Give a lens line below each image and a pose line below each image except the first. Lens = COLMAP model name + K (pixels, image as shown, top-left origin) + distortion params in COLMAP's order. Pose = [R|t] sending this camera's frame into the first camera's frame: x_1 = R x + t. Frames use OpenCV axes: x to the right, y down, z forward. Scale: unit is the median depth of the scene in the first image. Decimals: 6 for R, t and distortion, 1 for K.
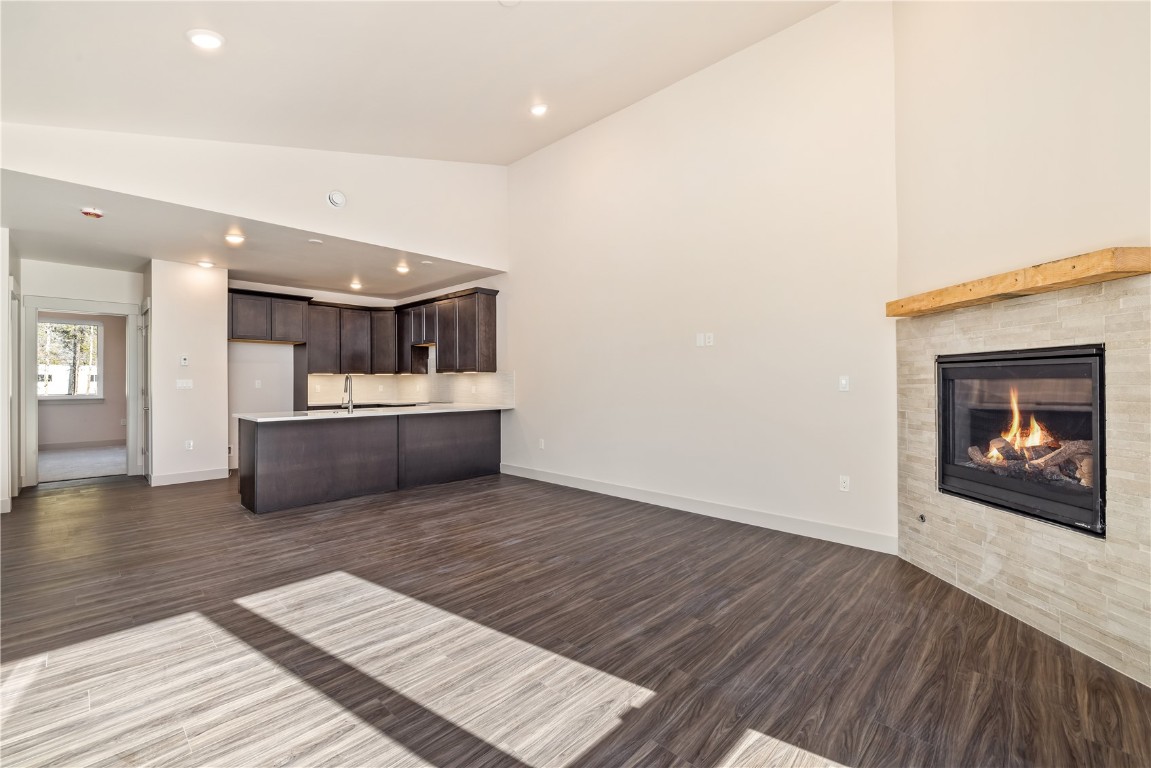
lens RADIAL K [[481.3, 0, 574.4], [0, 481.3, 381.1], [0, 0, 1]] dist [0.000437, -0.000233]
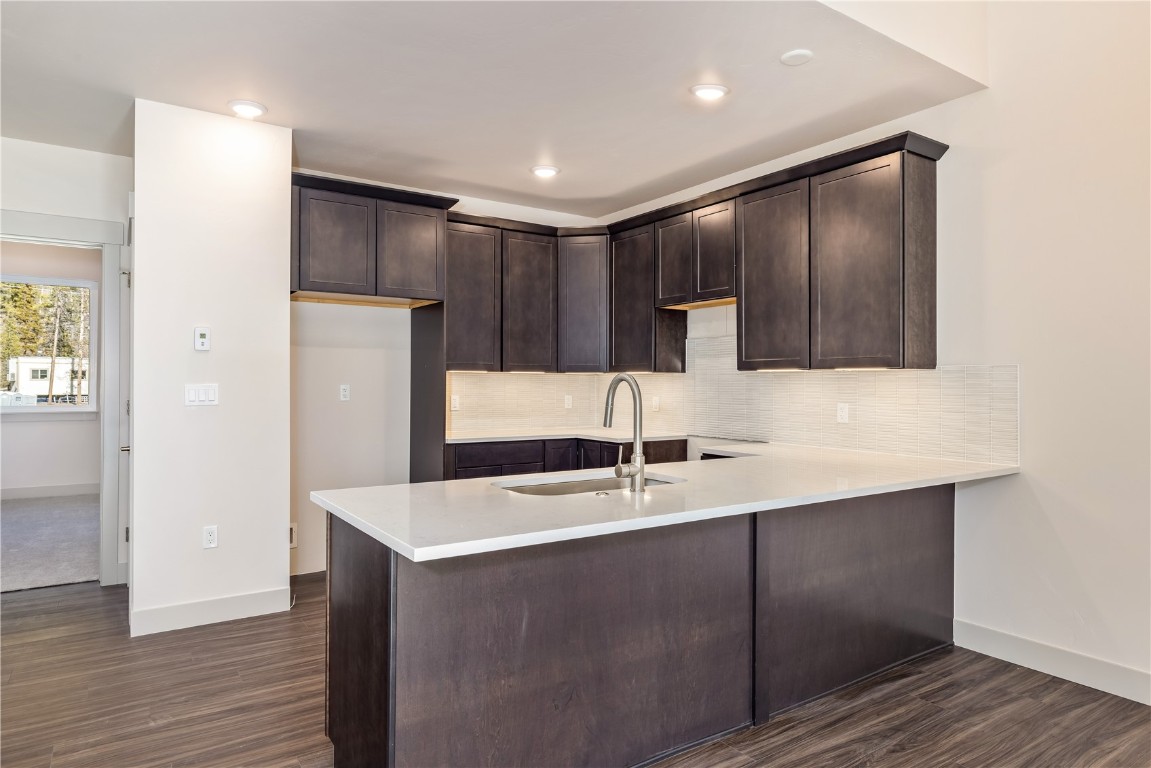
lens RADIAL K [[685.9, 0, 570.5], [0, 685.9, 377.8], [0, 0, 1]] dist [-0.004447, 0.003773]
pose [[0.976742, 0.006531, -0.214320, -0.547488], [-0.007994, 0.999950, -0.005960, -0.010257], [0.214270, 0.007534, 0.976745, 0.725766]]
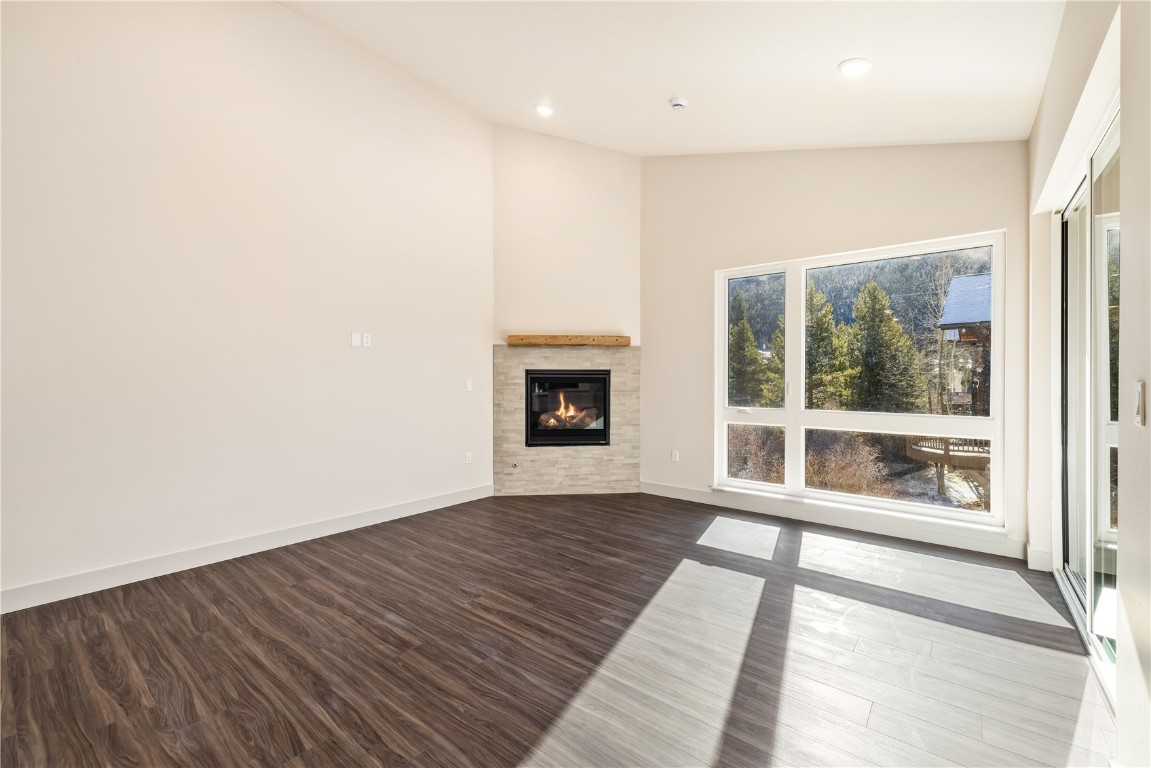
lens RADIAL K [[481.3, 0, 574.7], [0, 481.3, 380.4], [0, 0, 1]] dist [0.000437, -0.000233]
pose [[-0.084389, 0.001781, 0.996431, -0.792044], [-0.004521, 0.999987, -0.002170, -0.008242], [-0.996423, -0.004688, -0.084380, 0.758241]]
